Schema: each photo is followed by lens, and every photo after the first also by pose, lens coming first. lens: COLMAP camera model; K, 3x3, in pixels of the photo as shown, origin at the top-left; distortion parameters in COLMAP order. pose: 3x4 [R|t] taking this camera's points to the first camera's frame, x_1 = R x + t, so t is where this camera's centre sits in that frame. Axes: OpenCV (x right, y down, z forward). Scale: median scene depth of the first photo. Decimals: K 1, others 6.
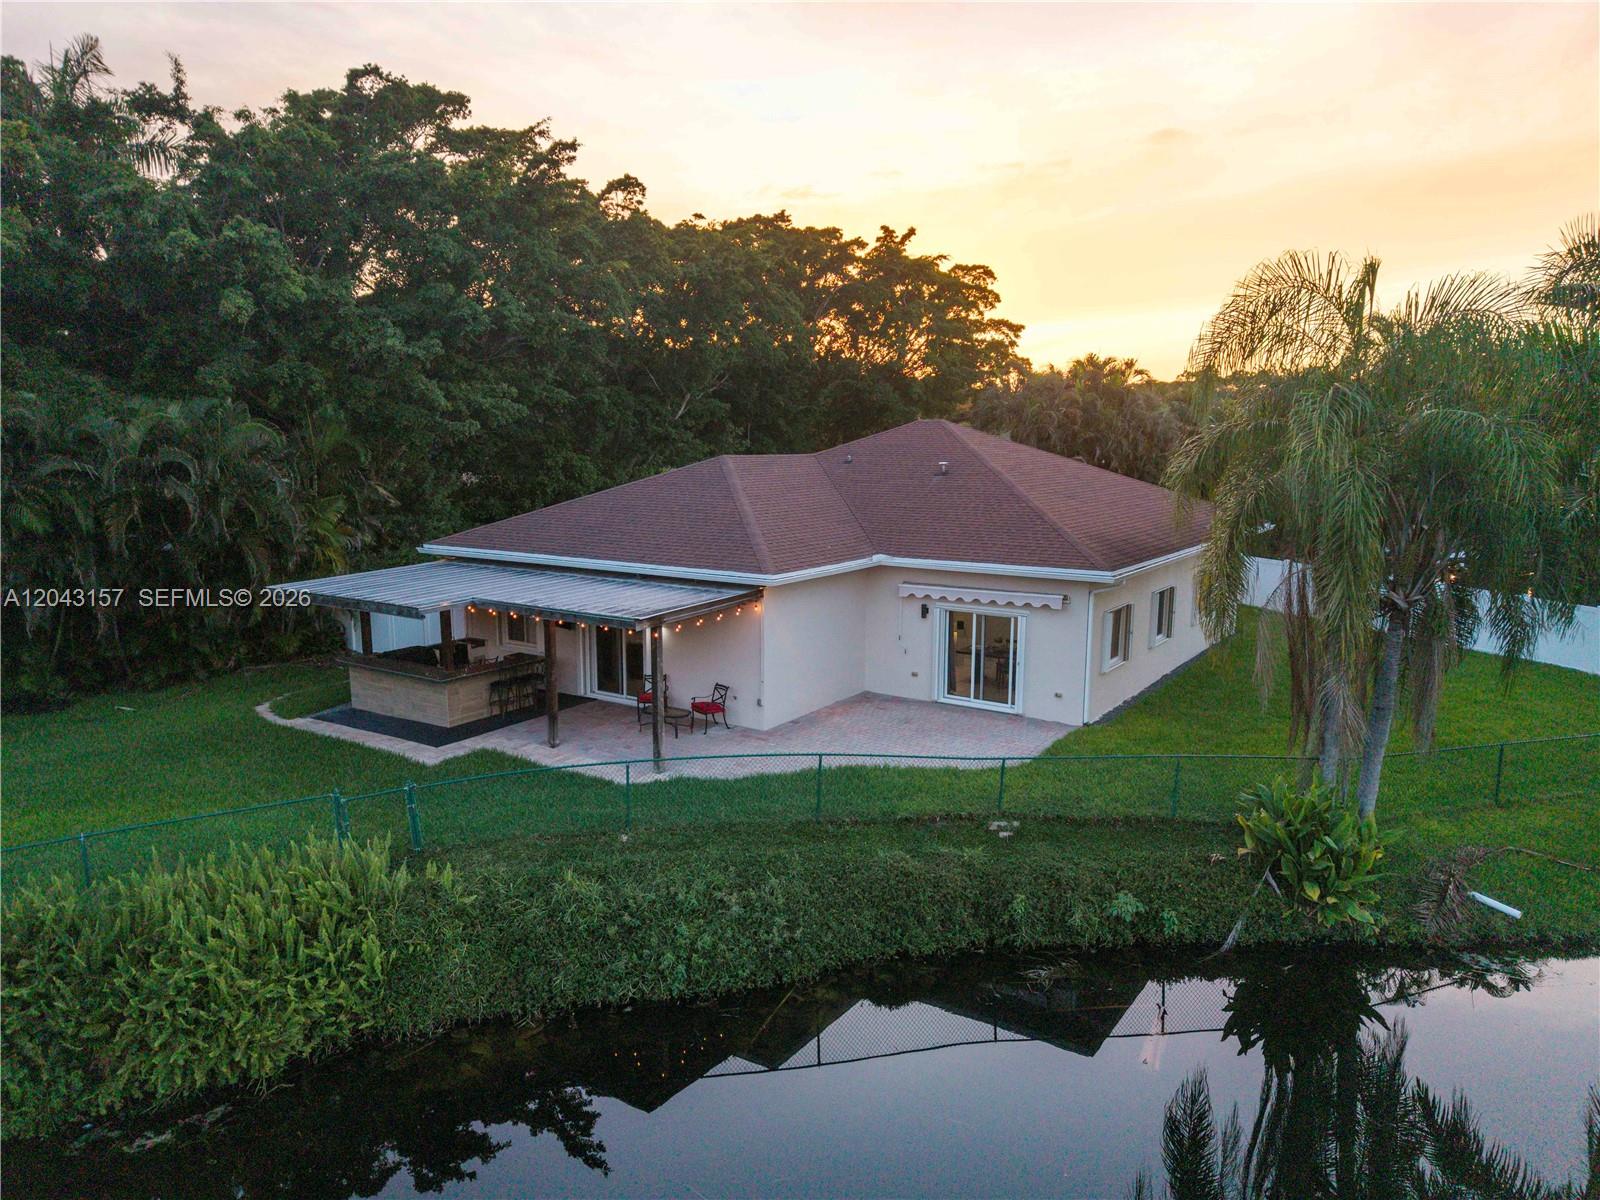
lens RADIAL K [[1089.6, 0, 802.0], [0, 1089.6, 608.4], [0, 0, 1]] dist [0.006697, -0.015948]
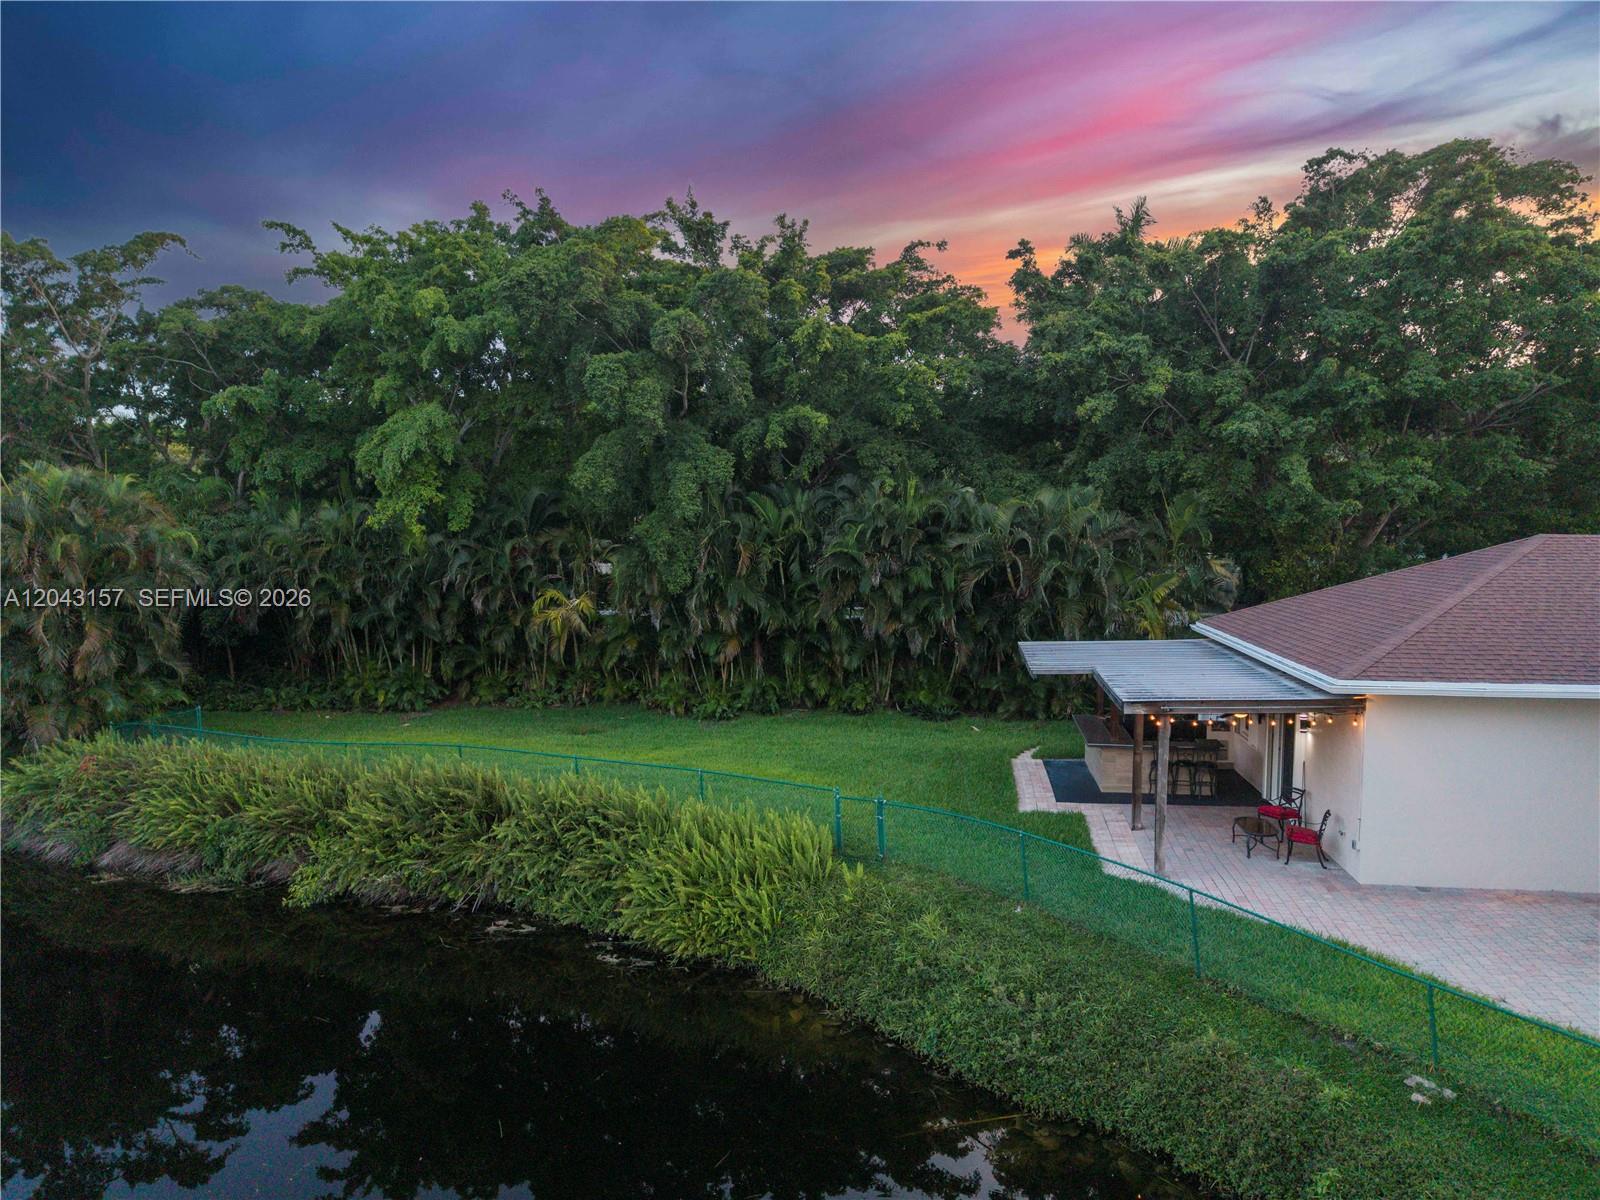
lens RADIAL K [[1089.6, 0, 801.1], [0, 1089.6, 611.5], [0, 0, 1]] dist [0.006697, -0.015948]
pose [[0.412284, 0.065240, -0.908716, 0.489637], [-0.137266, 0.990495, 0.008834, -0.030978], [0.900655, 0.121094, 0.417321, 0.284166]]
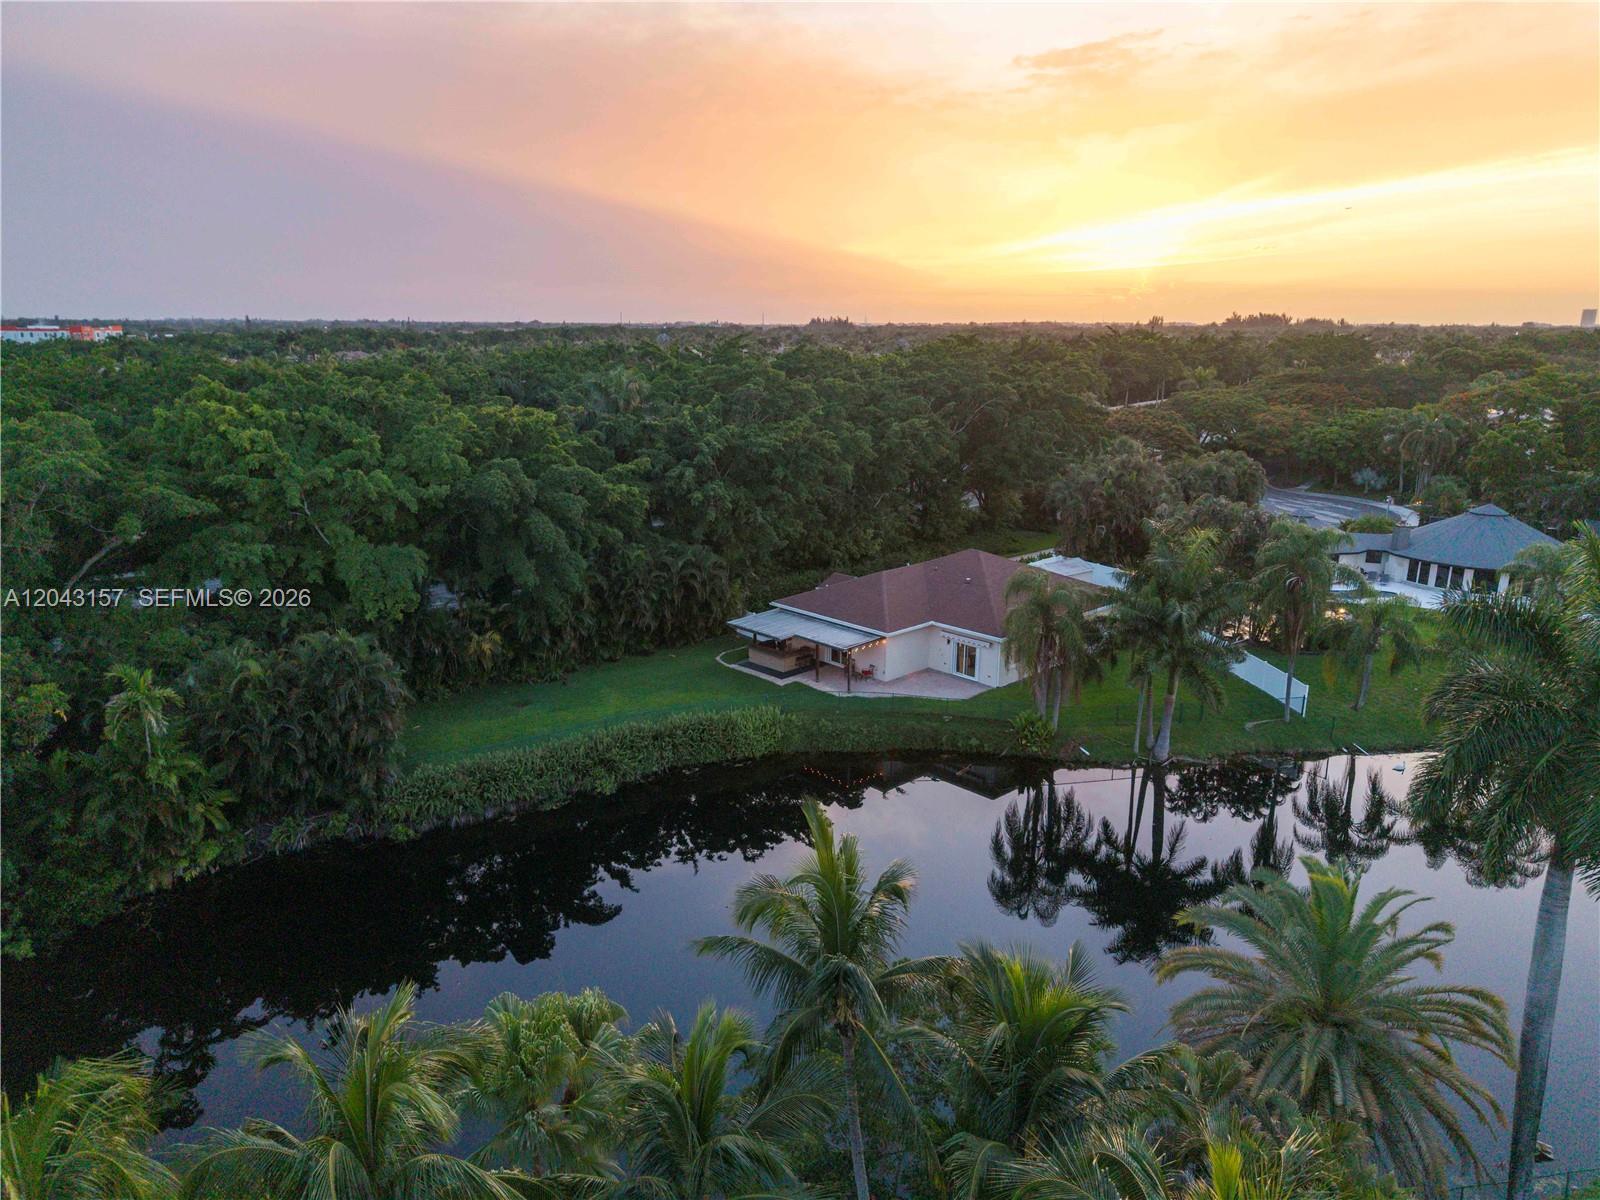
lens RADIAL K [[1089.6, 0, 798.6], [0, 1089.6, 591.4], [0, 0, 1]] dist [0.006697, -0.015948]
pose [[0.975983, 0.056431, -0.210412, 0.342408], [-0.038439, 0.995321, 0.088644, -0.385971], [0.214430, -0.078427, 0.973586, -1.928214]]
